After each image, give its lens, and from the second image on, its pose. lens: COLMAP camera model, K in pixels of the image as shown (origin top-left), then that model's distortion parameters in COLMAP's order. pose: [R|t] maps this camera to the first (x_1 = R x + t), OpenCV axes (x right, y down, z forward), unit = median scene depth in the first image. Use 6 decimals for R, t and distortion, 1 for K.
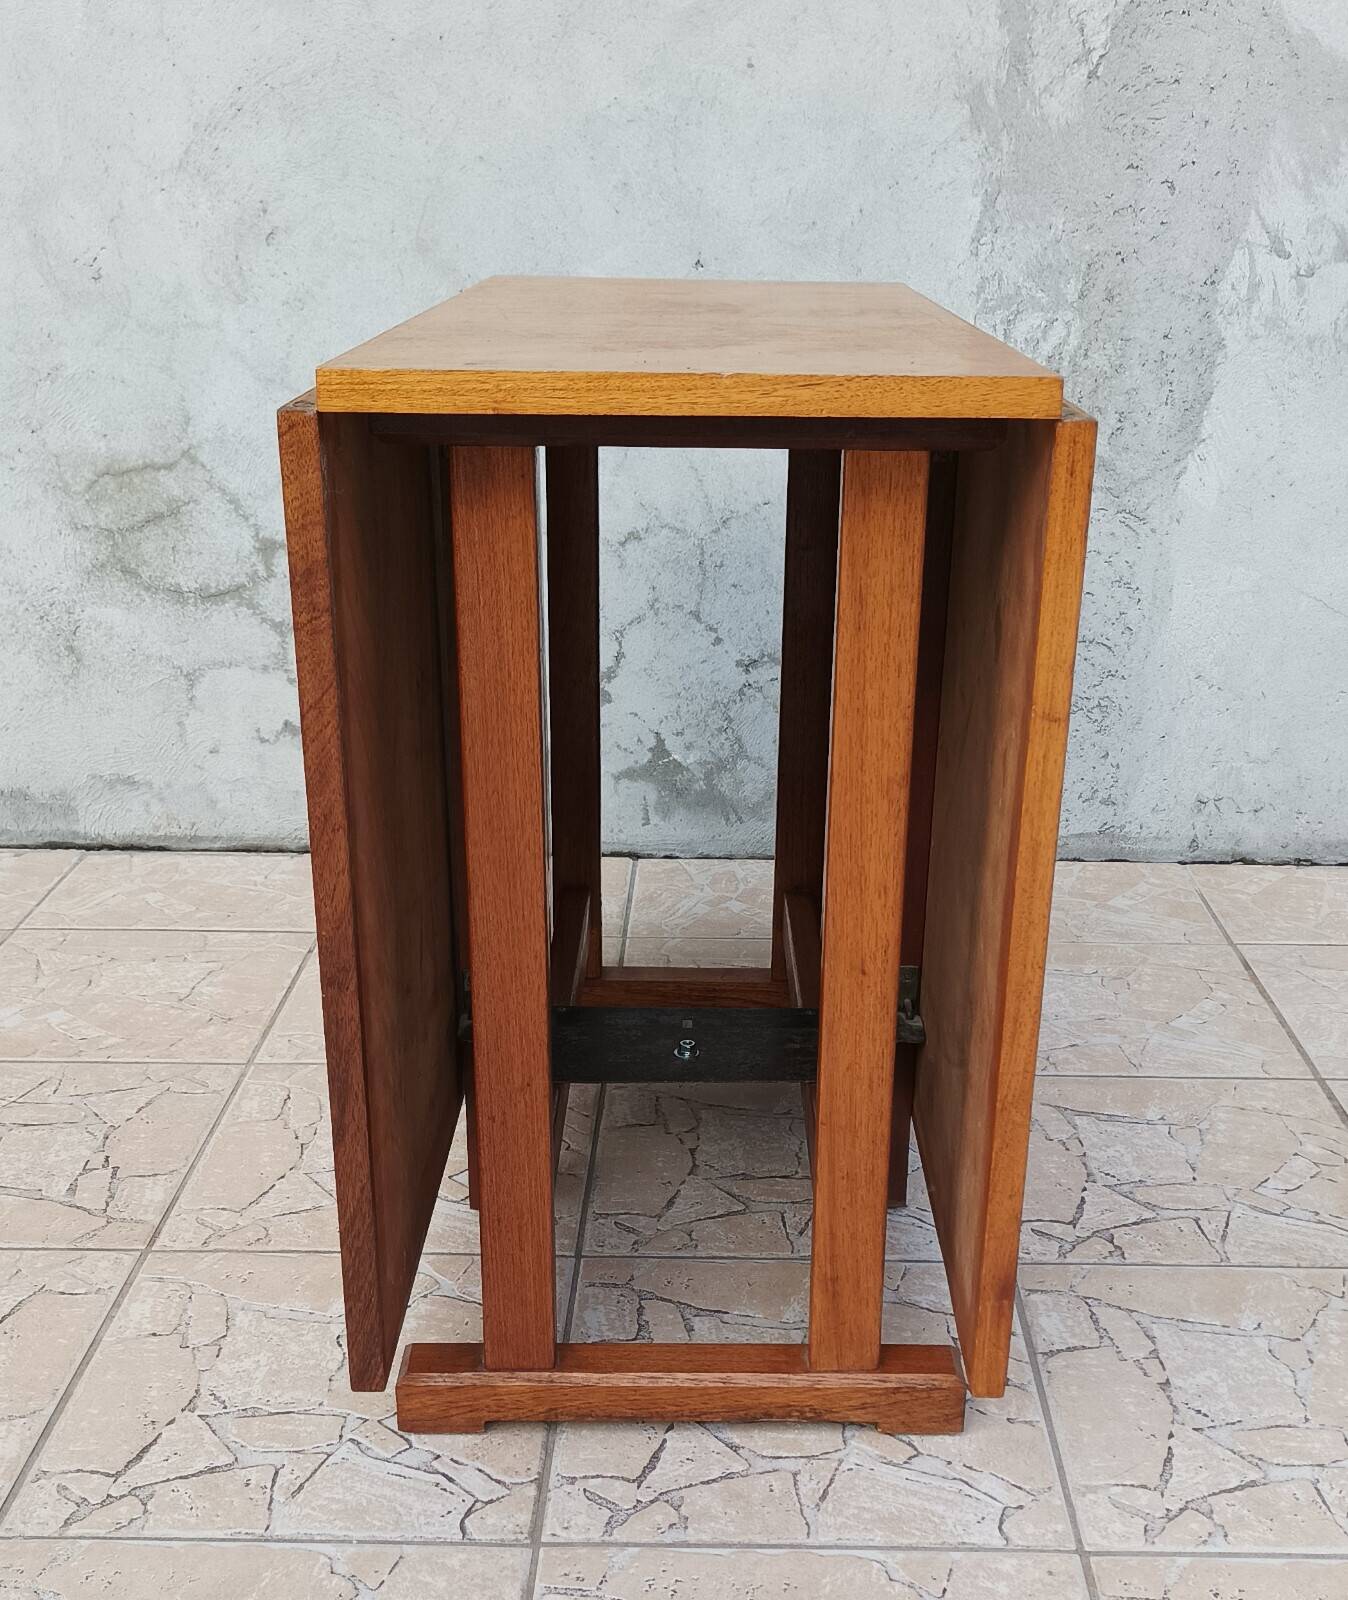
lens RADIAL K [[1897.4, 0, 669.1], [0, 1897.4, 957.0], [0, 0, 1]] dist [0.014050, 0.000000]
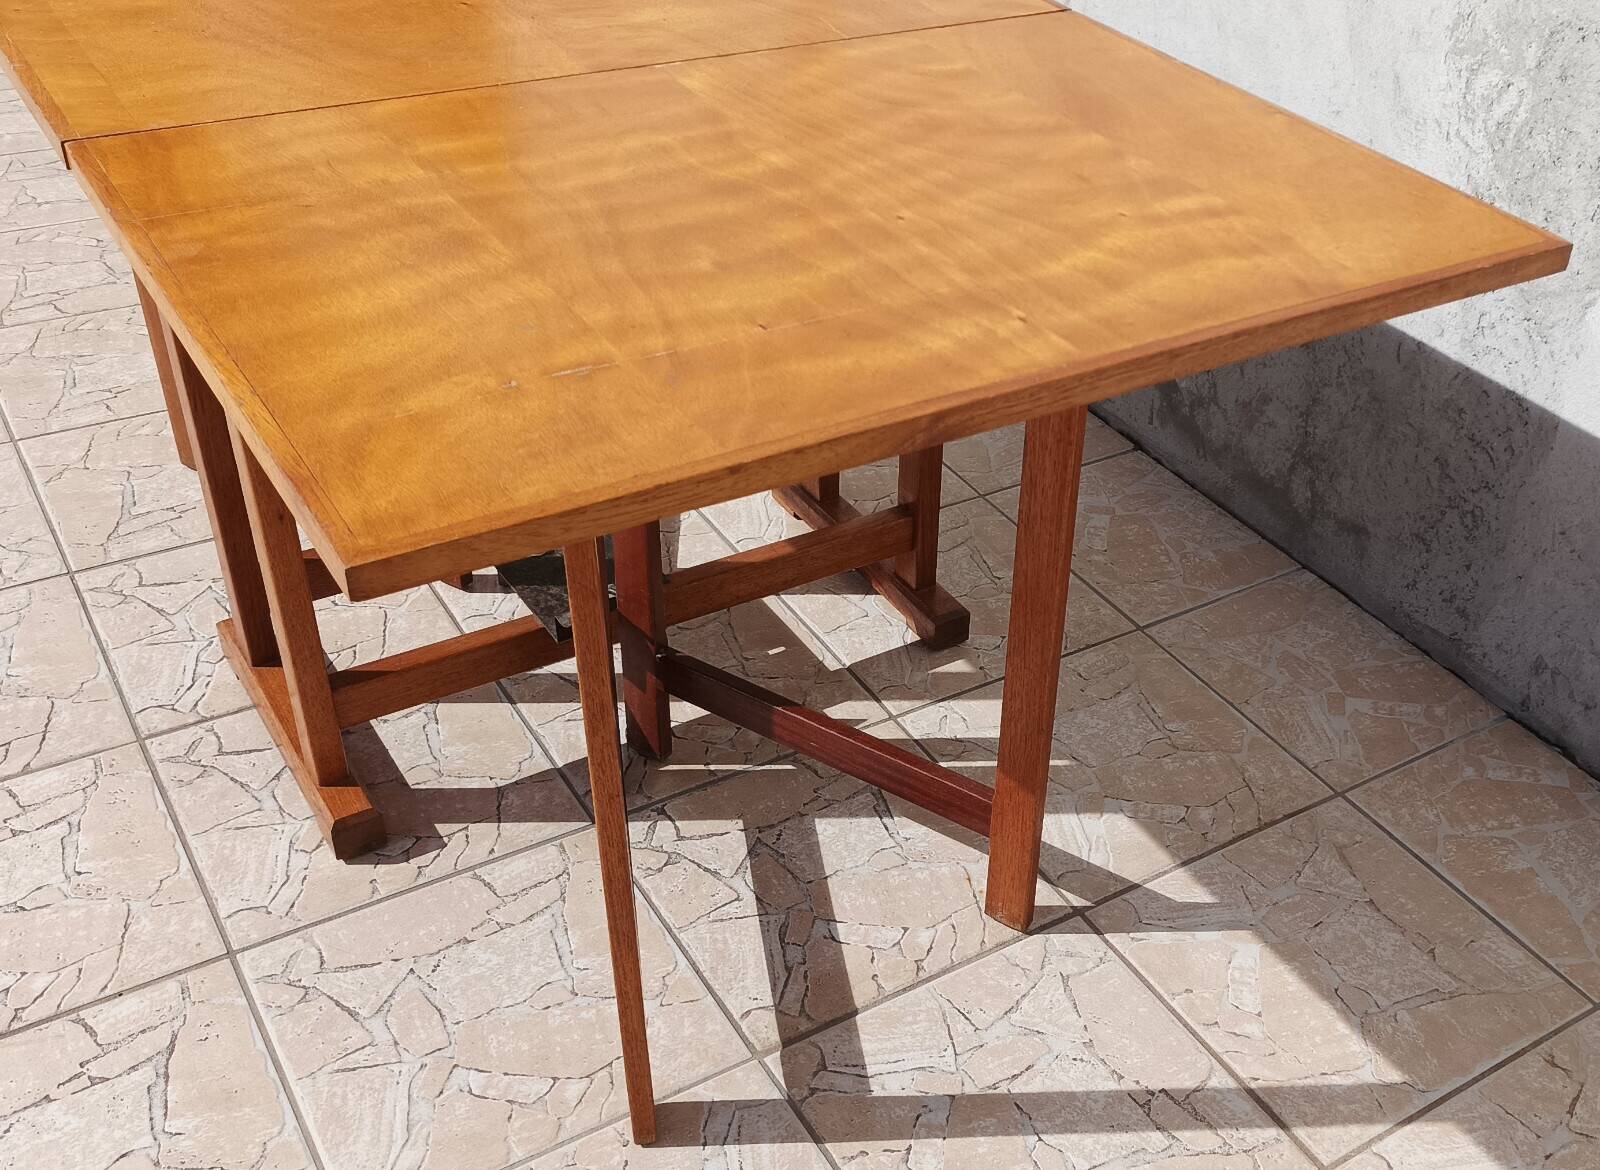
lens RADIAL K [[1735.2, 0, 976.7], [0, 1735.2, 602.1], [0, 0, 1]] dist [0.030783, 0.000000]
pose [[0.571608, 0.487389, -0.660088, 0.961564], [-0.361478, 0.871776, 0.330668, -0.413344], [0.736613, 0.049595, 0.674494, 0.396410]]
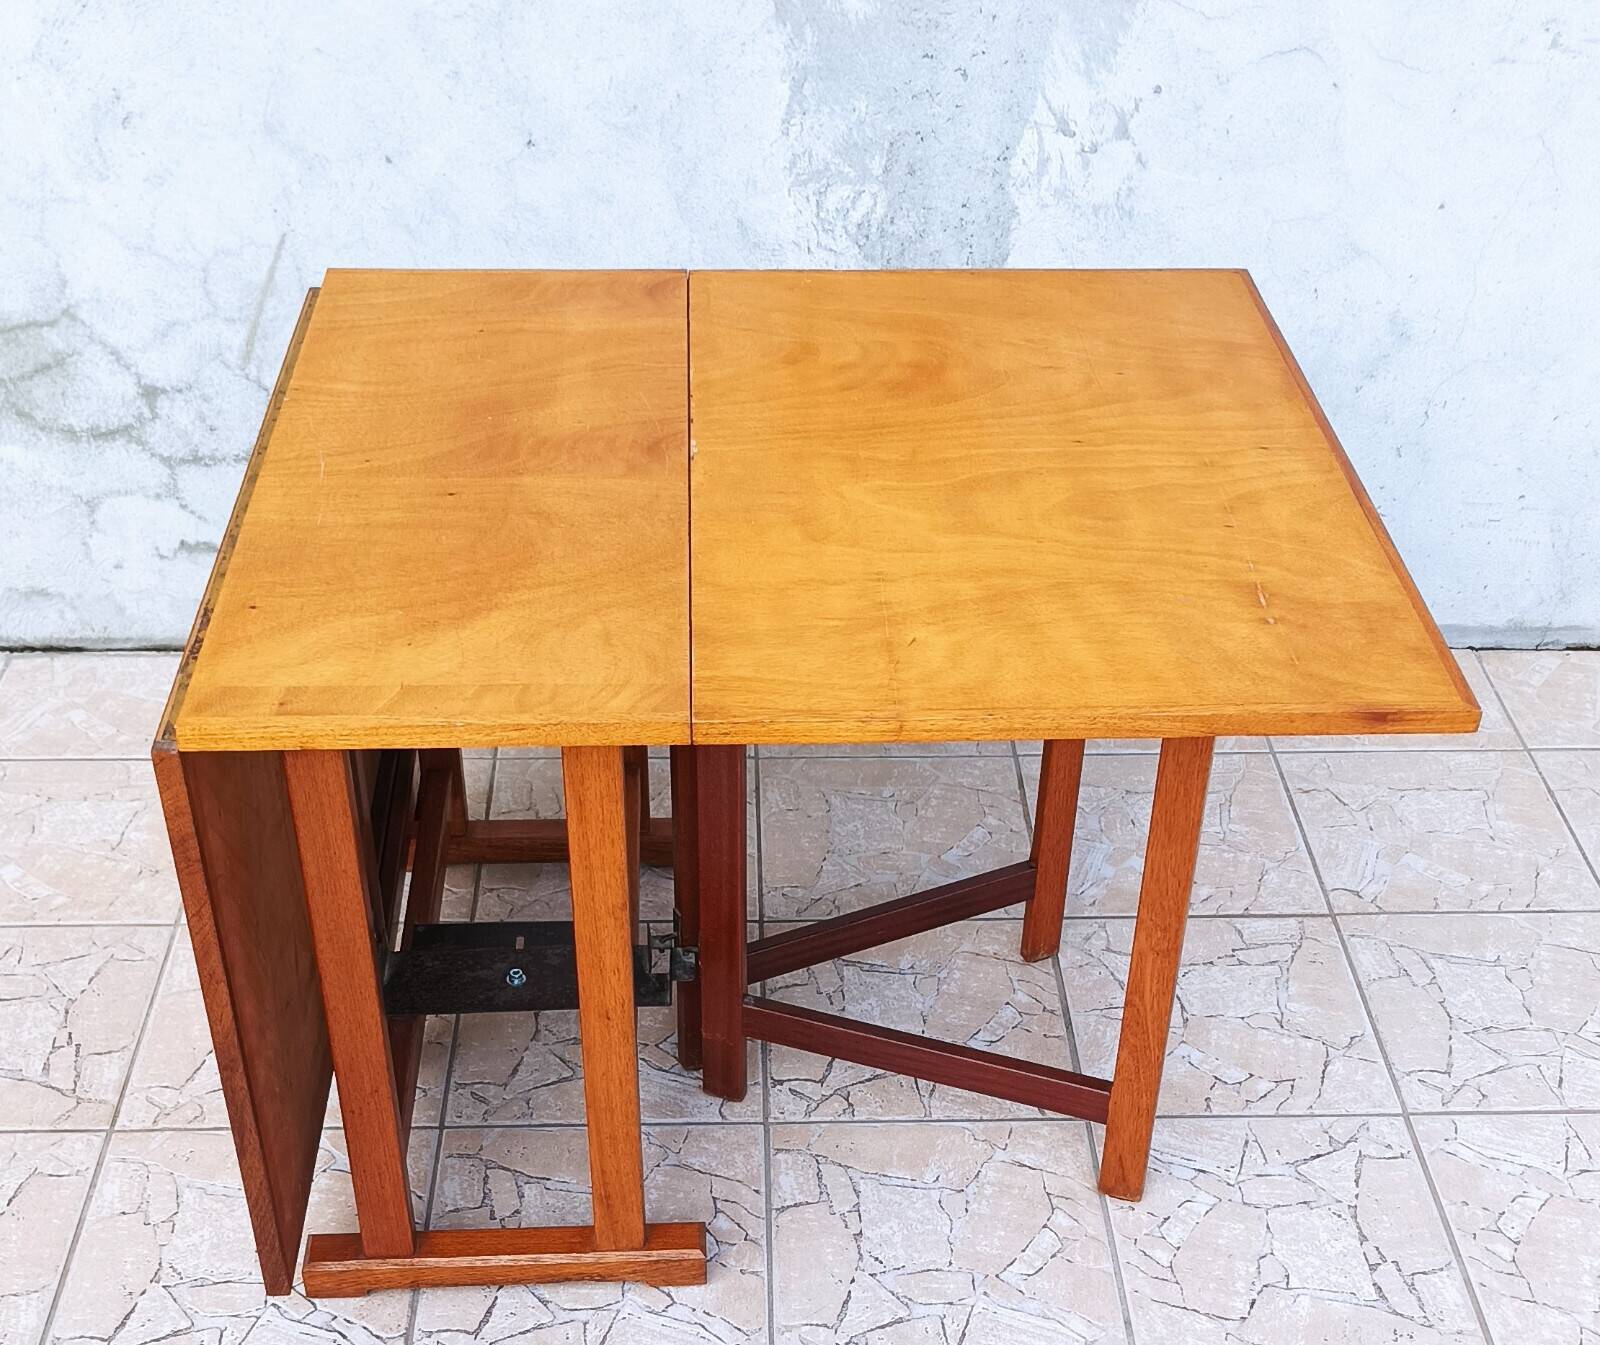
lens RADIAL K [[2131.2, 0, 749.1], [0, 2131.2, 909.3], [0, 0, 1]] dist [-0.012502, 0.000000]
pose [[0.999074, -0.029533, 0.031278, 0.120295], [0.019721, 0.960633, 0.277121, -0.380302], [-0.038231, -0.276248, 0.960326, -0.373833]]
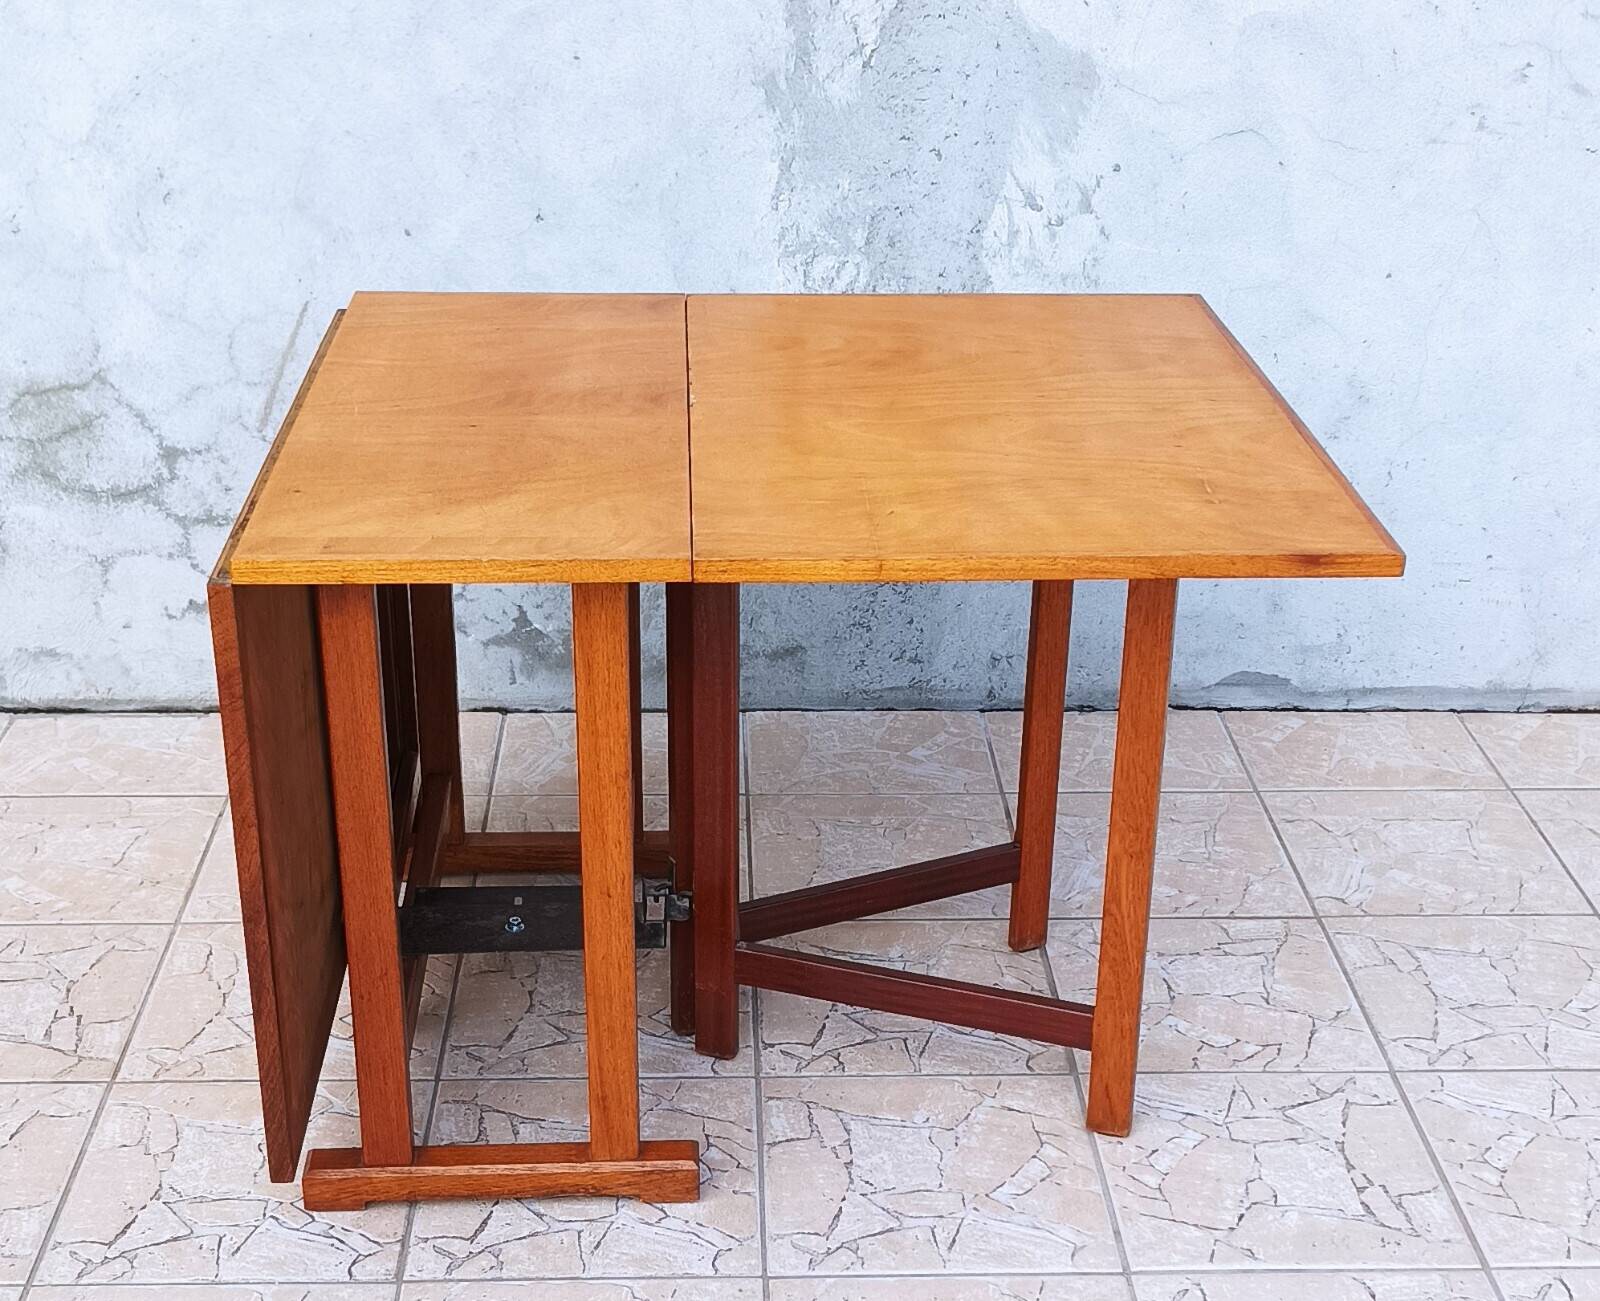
lens RADIAL K [[2397.7, 0, 703.3], [0, 2397.7, 761.5], [0, 0, 1]] dist [0.012046, 0.000000]
pose [[0.999493, -0.019915, 0.024861, 0.098832], [0.018599, 0.998470, 0.052079, -0.145717], [-0.025860, -0.051590, 0.998333, -0.657920]]
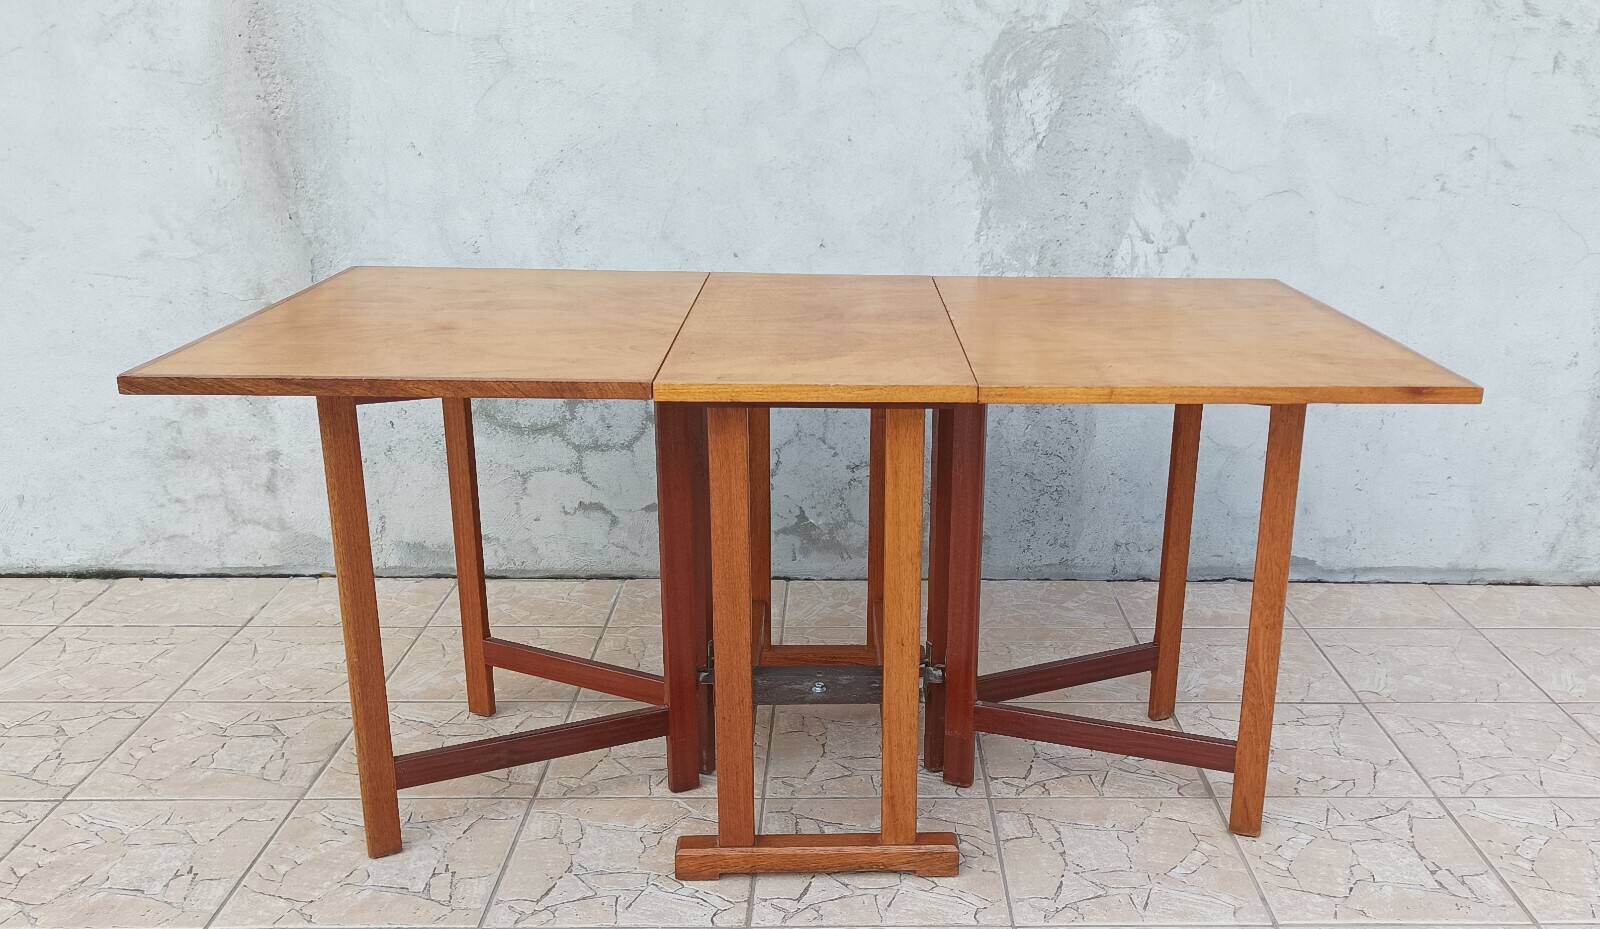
lens RADIAL K [[1473.3, 0, 842.1], [0, 1473.3, 541.3], [0, 0, 1]] dist [0.003963, 0.000000]
pose [[0.999601, -0.007994, 0.027103, -0.006733], [0.009762, 0.997789, -0.065739, -0.000585], [-0.026517, 0.065977, 0.997469, -0.471831]]
